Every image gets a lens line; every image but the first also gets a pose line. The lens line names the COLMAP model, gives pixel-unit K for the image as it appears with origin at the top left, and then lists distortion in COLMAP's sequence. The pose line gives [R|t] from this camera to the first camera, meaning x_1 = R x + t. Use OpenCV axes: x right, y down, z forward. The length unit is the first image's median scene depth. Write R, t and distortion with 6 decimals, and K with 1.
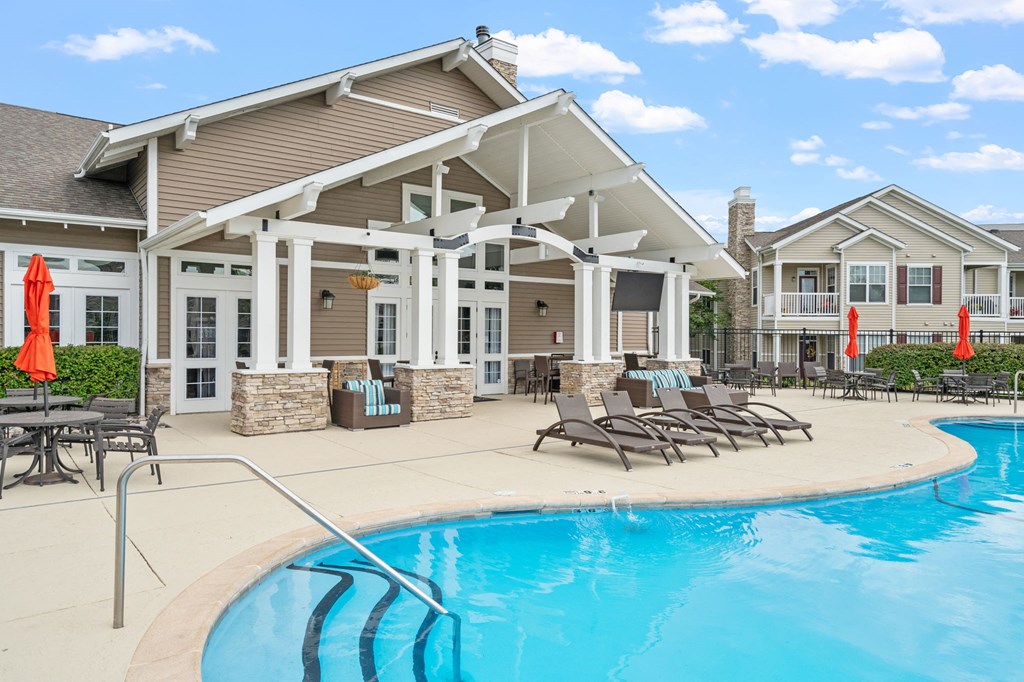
lens RADIAL K [[671.4, 0, 515.3], [0, 671.4, 332.2], [0, 0, 1]] dist [0.002032, 0.000322]
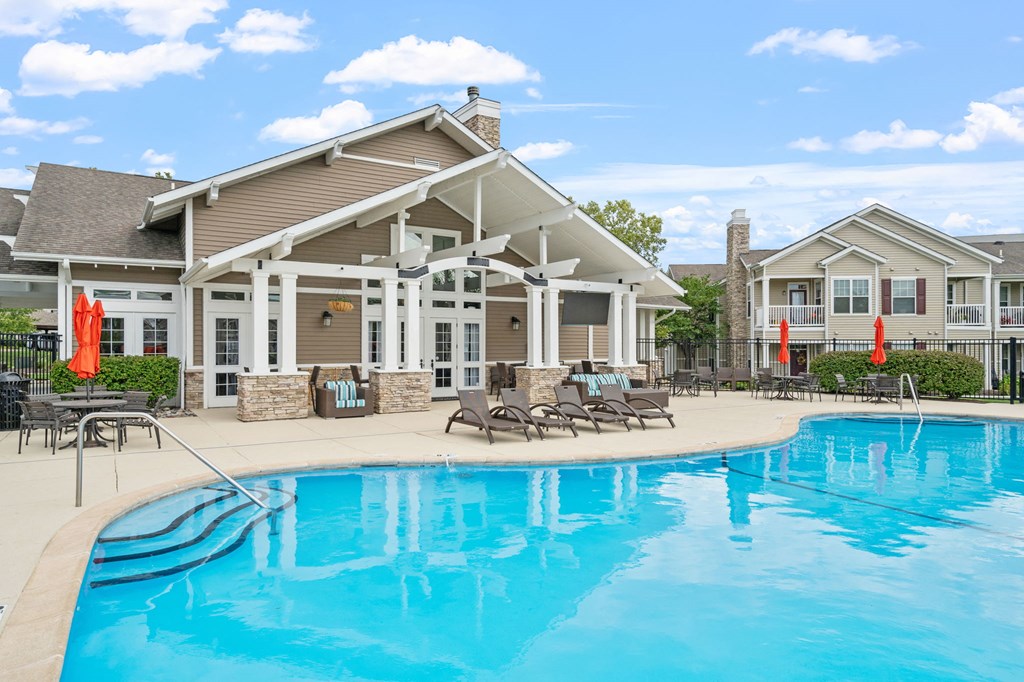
lens RADIAL K [[630.0, 0, 512.0], [0, 630.0, 341.0], [0, 0, 1]] dist [0.001131, 0.000319]
pose [[0.994624, -0.008652, -0.103190, 0.180656], [0.008110, 0.999951, -0.005675, 0.002741], [0.103234, 0.004808, 0.994645, -0.138068]]
